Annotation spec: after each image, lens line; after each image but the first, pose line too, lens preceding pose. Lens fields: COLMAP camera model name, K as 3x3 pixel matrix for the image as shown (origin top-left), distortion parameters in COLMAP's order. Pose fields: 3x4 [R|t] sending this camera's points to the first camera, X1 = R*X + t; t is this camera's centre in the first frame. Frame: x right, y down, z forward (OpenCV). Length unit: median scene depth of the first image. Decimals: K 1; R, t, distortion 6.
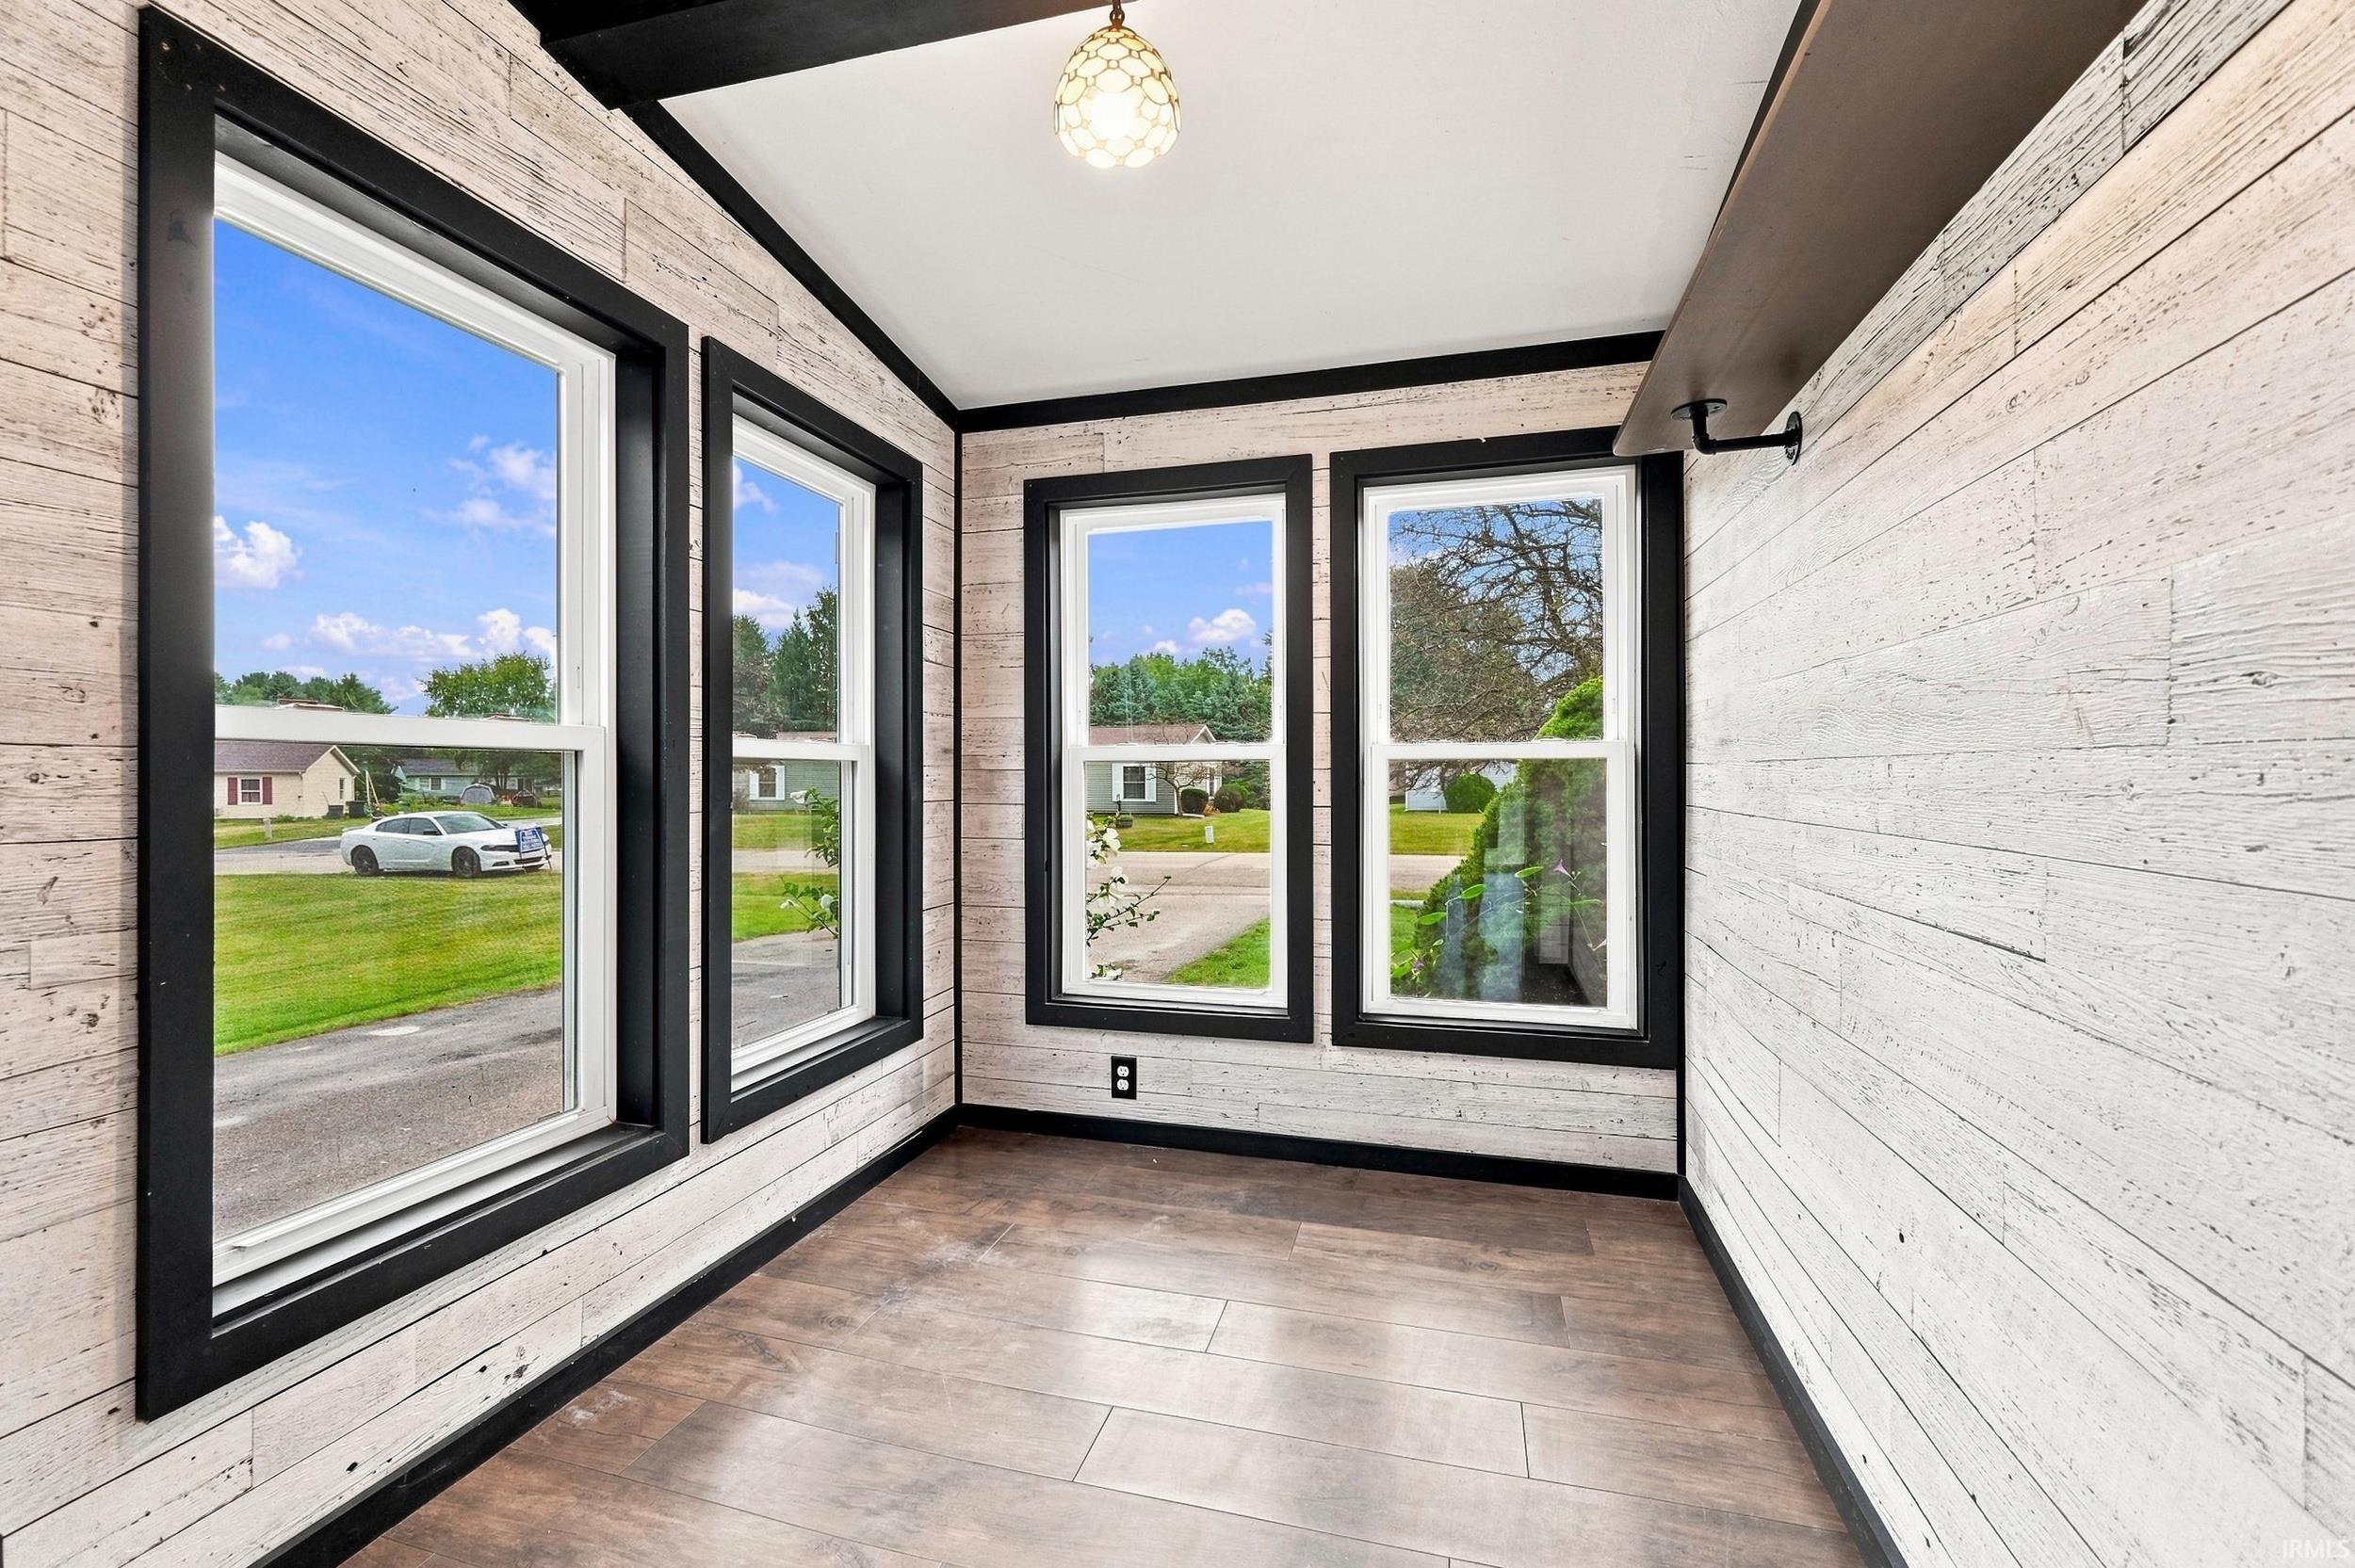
lens RADIAL K [[1010.2, 0, 1175.9], [0, 1010.2, 780.6], [0, 0, 1]] dist [-0.000125, 0.000145]
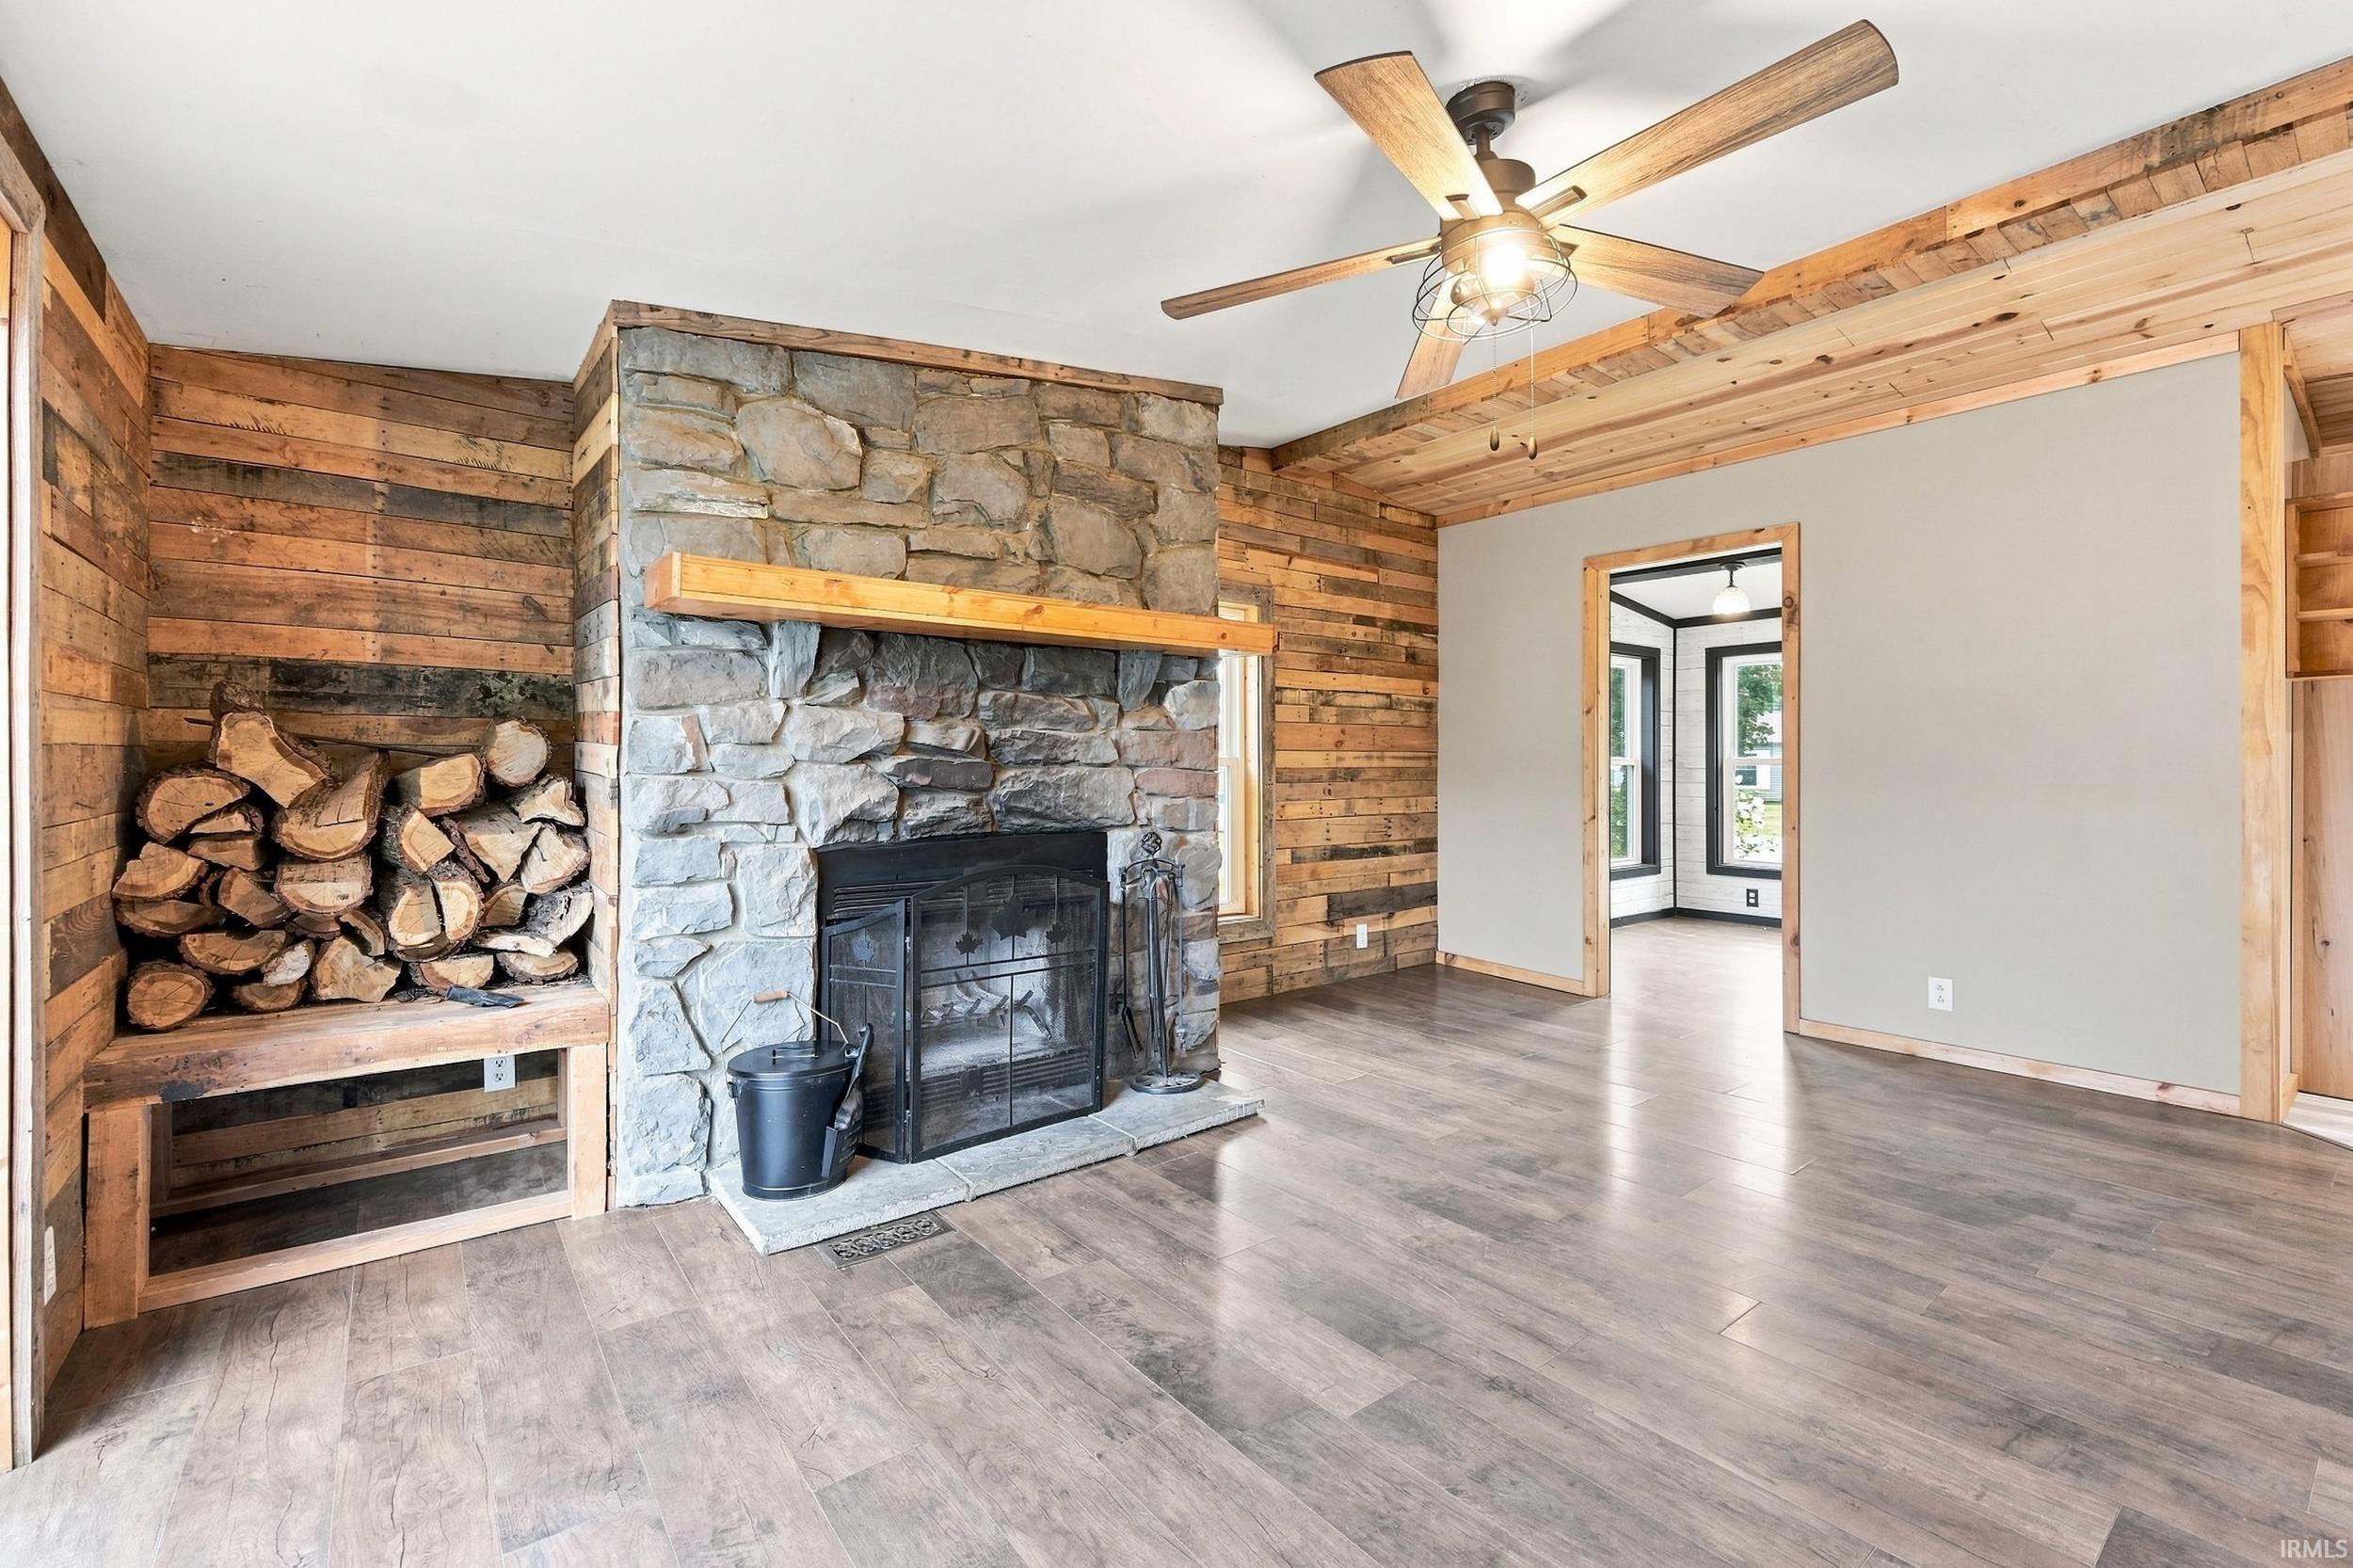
lens RADIAL K [[1009.5, 0, 1180.0], [0, 1009.5, 775.3], [0, 0, 1]] dist [-0.000125, 0.000145]
pose [[0.804500, -0.000799, -0.593952, 0.274936], [-0.000145, 0.999999, -0.001541, 0.011549], [0.593953, 0.001326, 0.804499, -1.698751]]
